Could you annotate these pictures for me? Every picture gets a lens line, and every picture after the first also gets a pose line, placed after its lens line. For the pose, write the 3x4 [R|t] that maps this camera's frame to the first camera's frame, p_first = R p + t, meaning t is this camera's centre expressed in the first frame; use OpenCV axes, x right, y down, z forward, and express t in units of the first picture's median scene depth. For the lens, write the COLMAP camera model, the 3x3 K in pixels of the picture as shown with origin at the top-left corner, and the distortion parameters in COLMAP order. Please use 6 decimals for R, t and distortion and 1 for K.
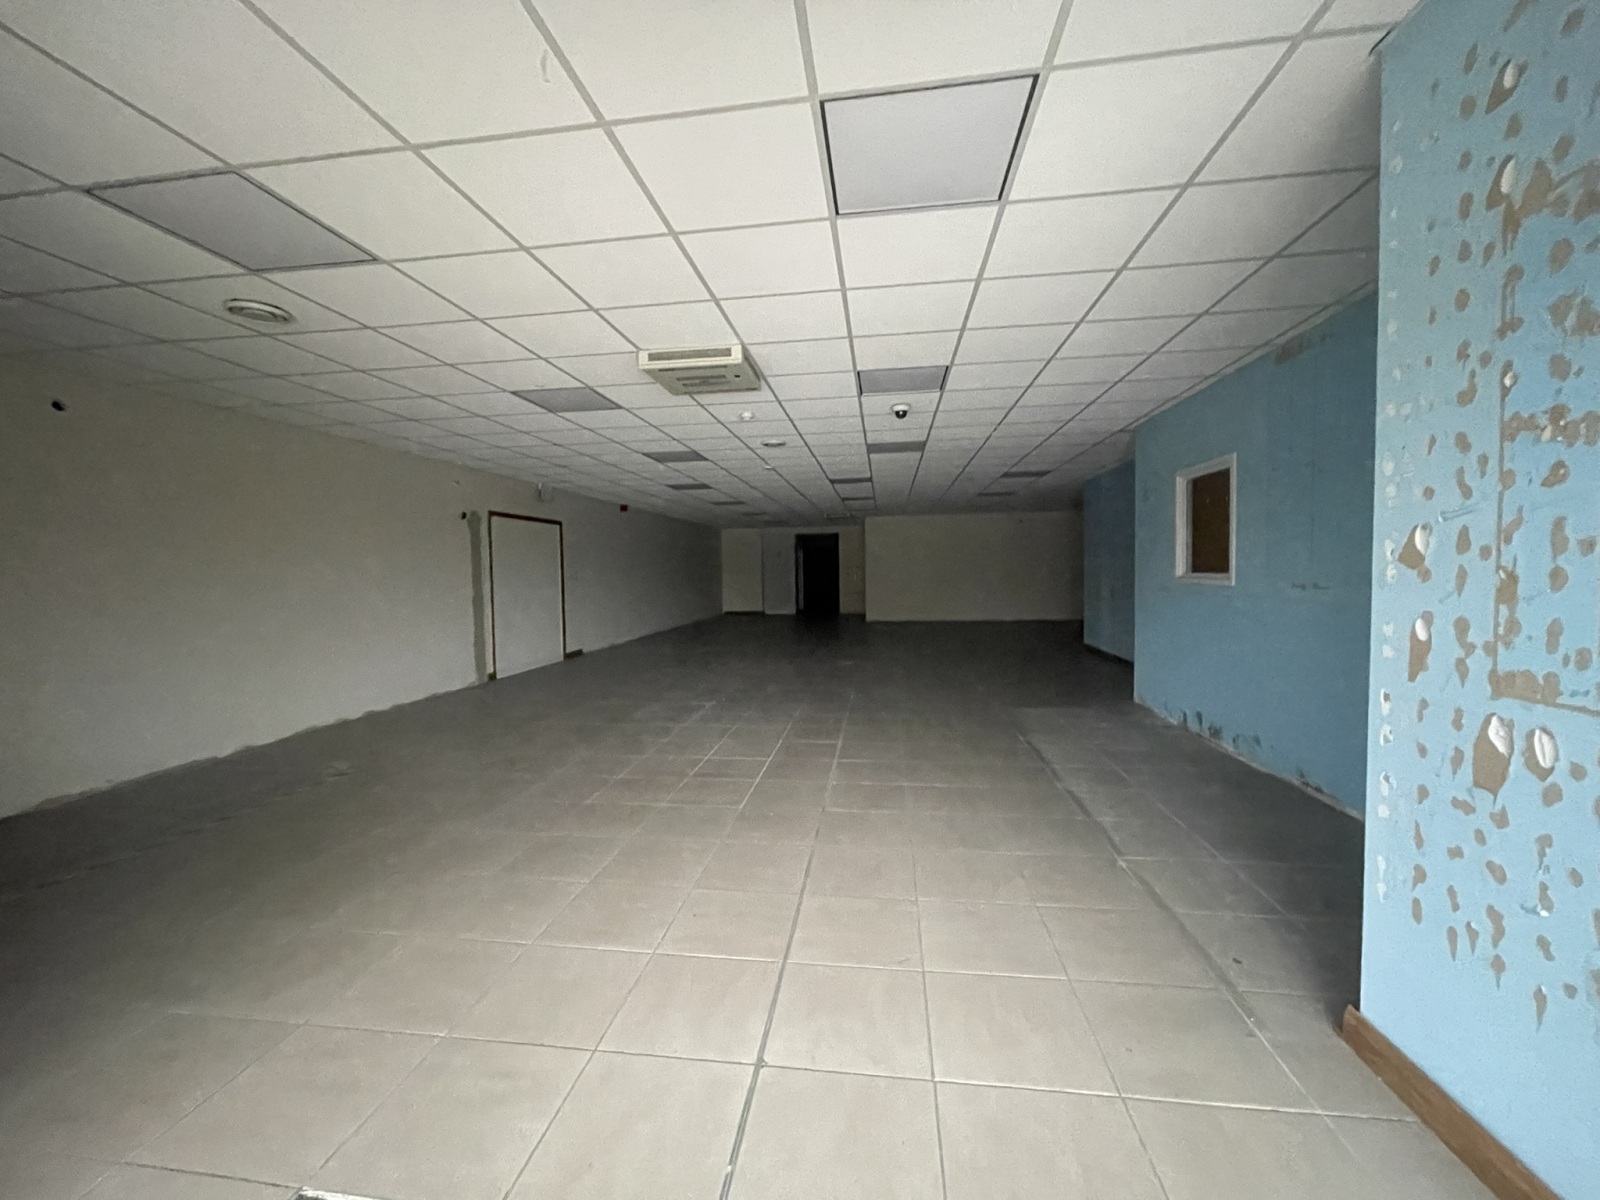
lens RADIAL K [[640.3, 0, 797.4], [0, 640.3, 596.6], [0, 0, 1]] dist [-0.002466, -0.000662]
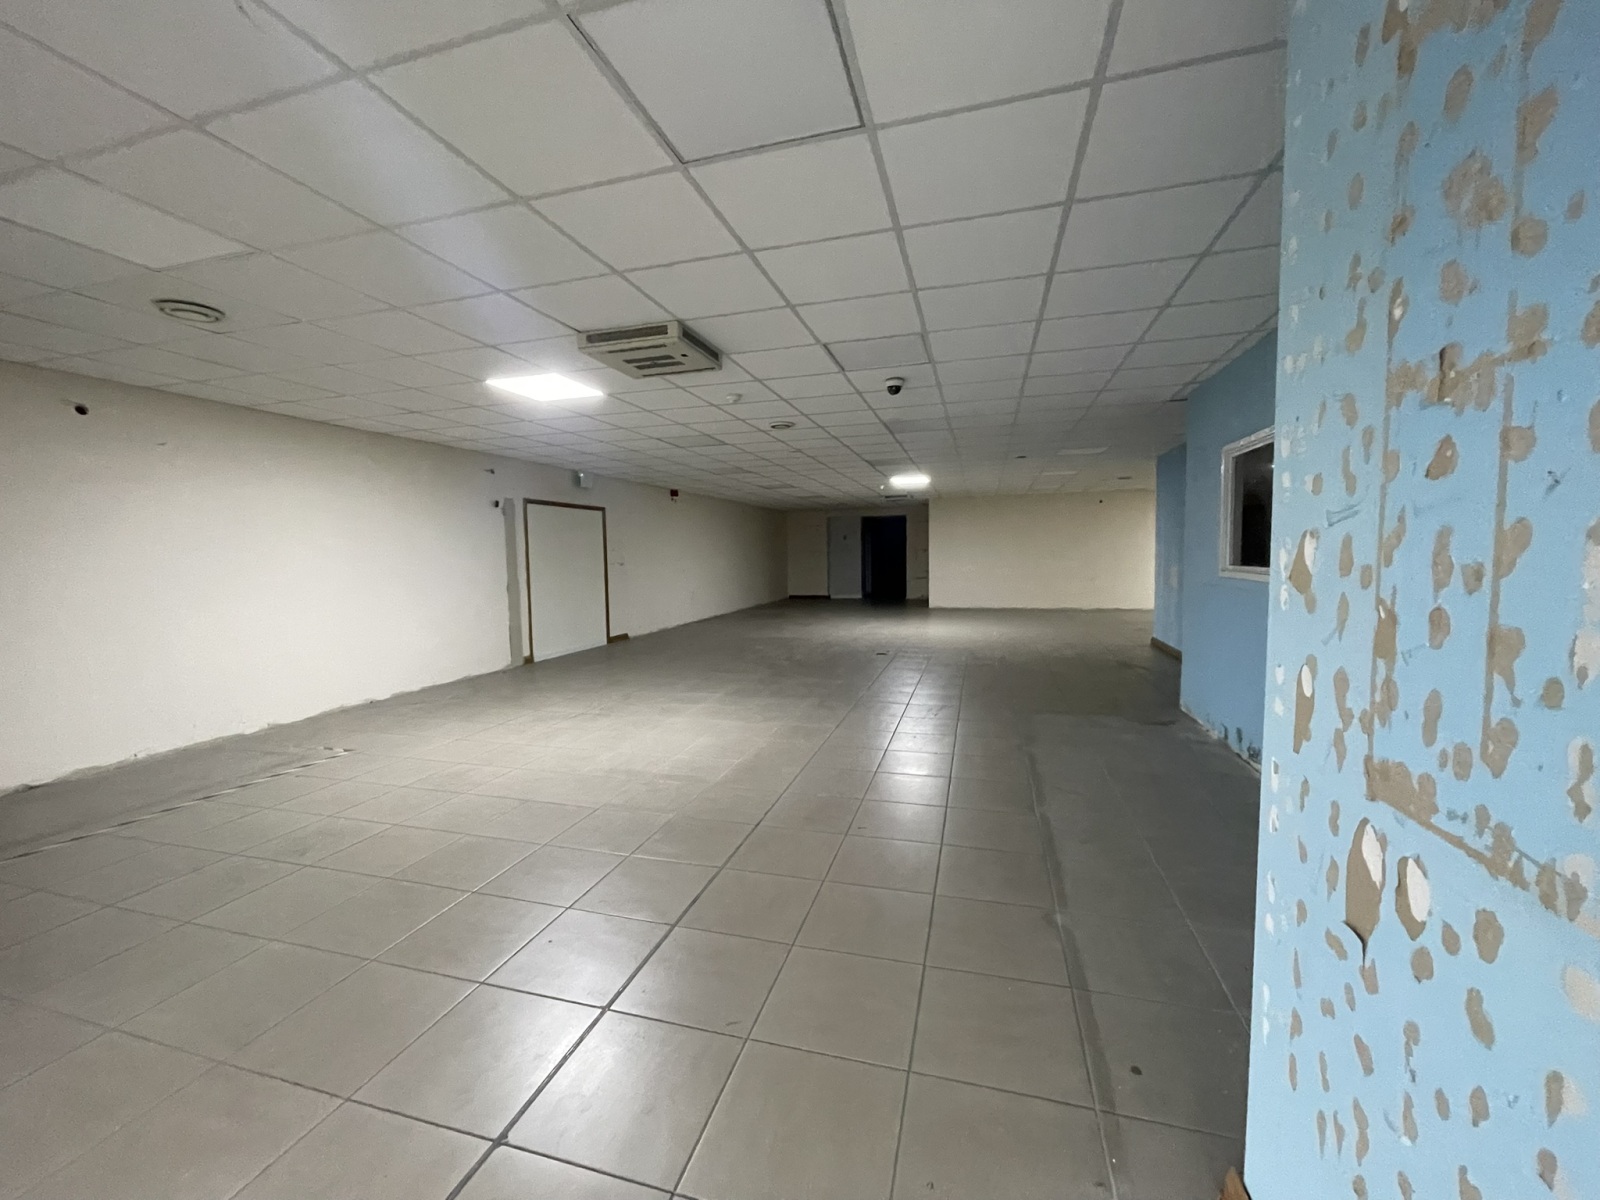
lens RADIAL K [[640.3, 0, 797.4], [0, 640.3, 596.6], [0, 0, 1]] dist [-0.002466, -0.000662]
pose [[0.989358, 0.010151, -0.145150, 0.299512], [-0.005784, 0.999519, 0.030473, -0.033025], [0.145389, -0.029309, 0.988940, 0.132018]]
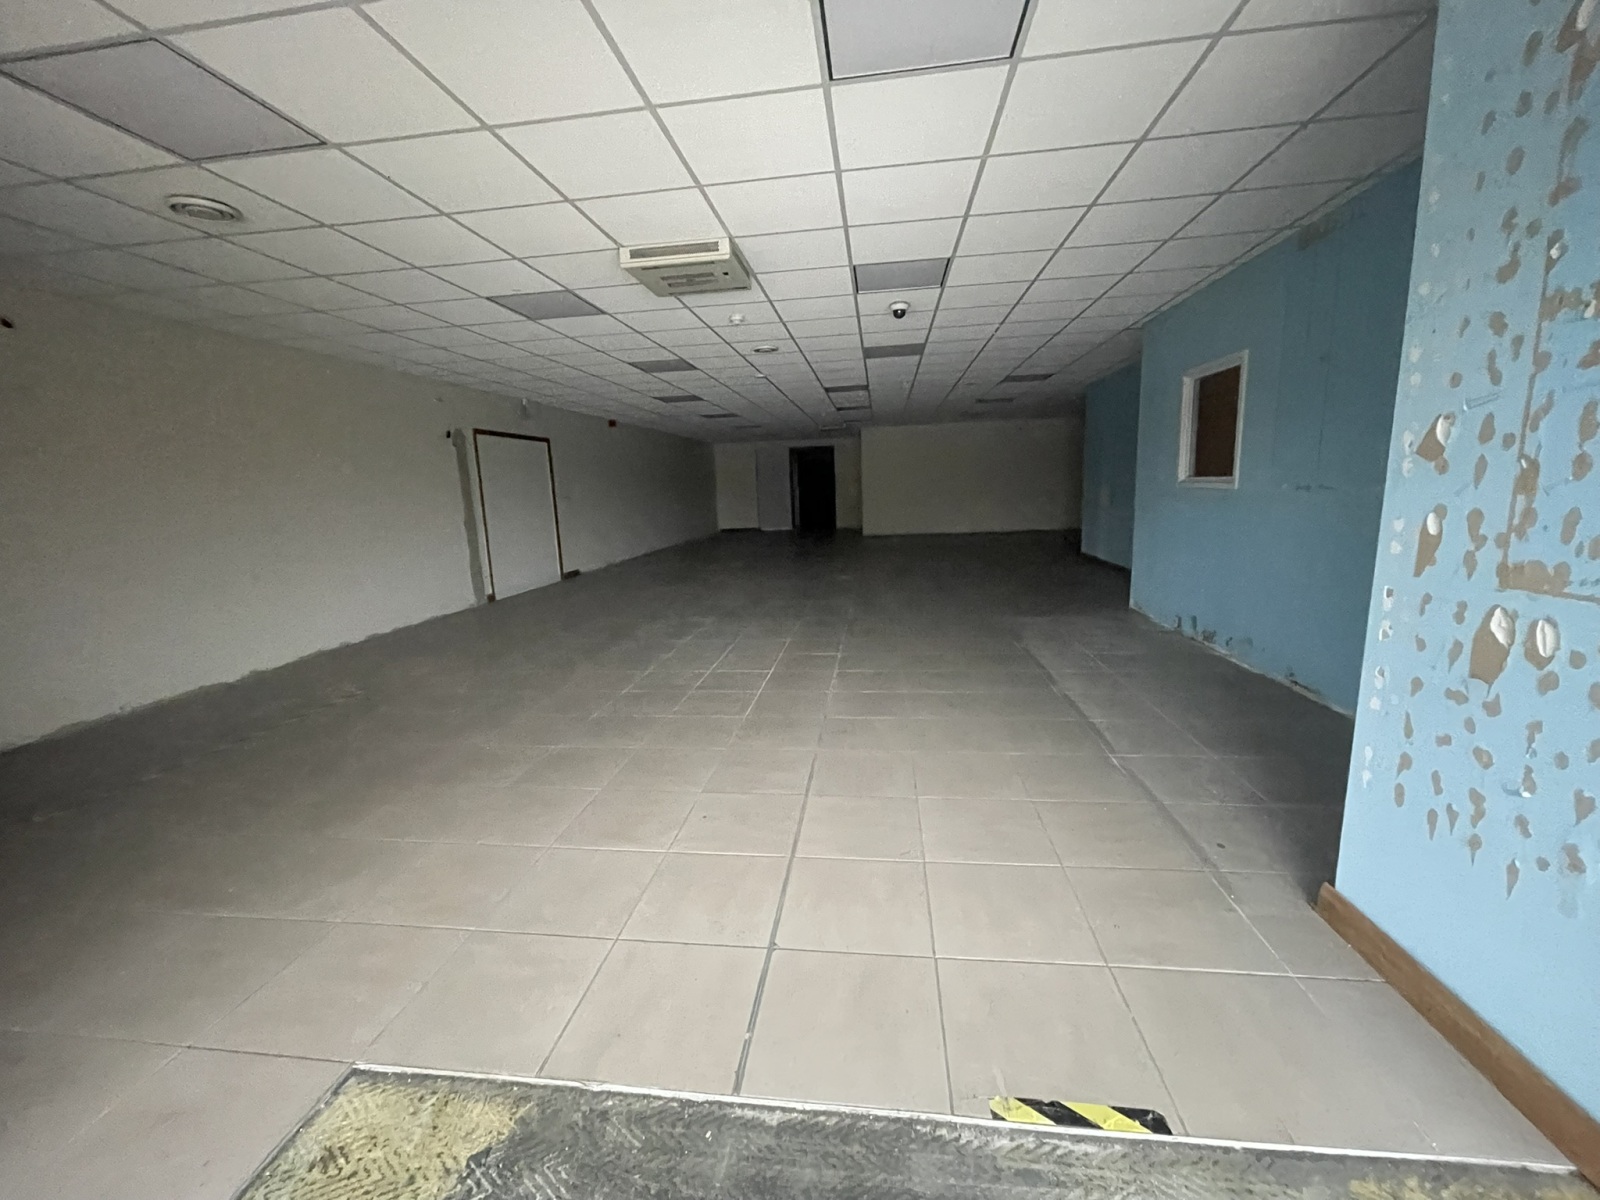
lens RADIAL K [[640.3, 0, 797.4], [0, 640.3, 596.6], [0, 0, 1]] dist [-0.002466, -0.000662]
pose [[0.999733, -0.022725, 0.004183, -0.004903], [0.021987, 0.991236, 0.130258, 0.007610], [-0.007107, -0.130132, 0.991471, 0.009224]]
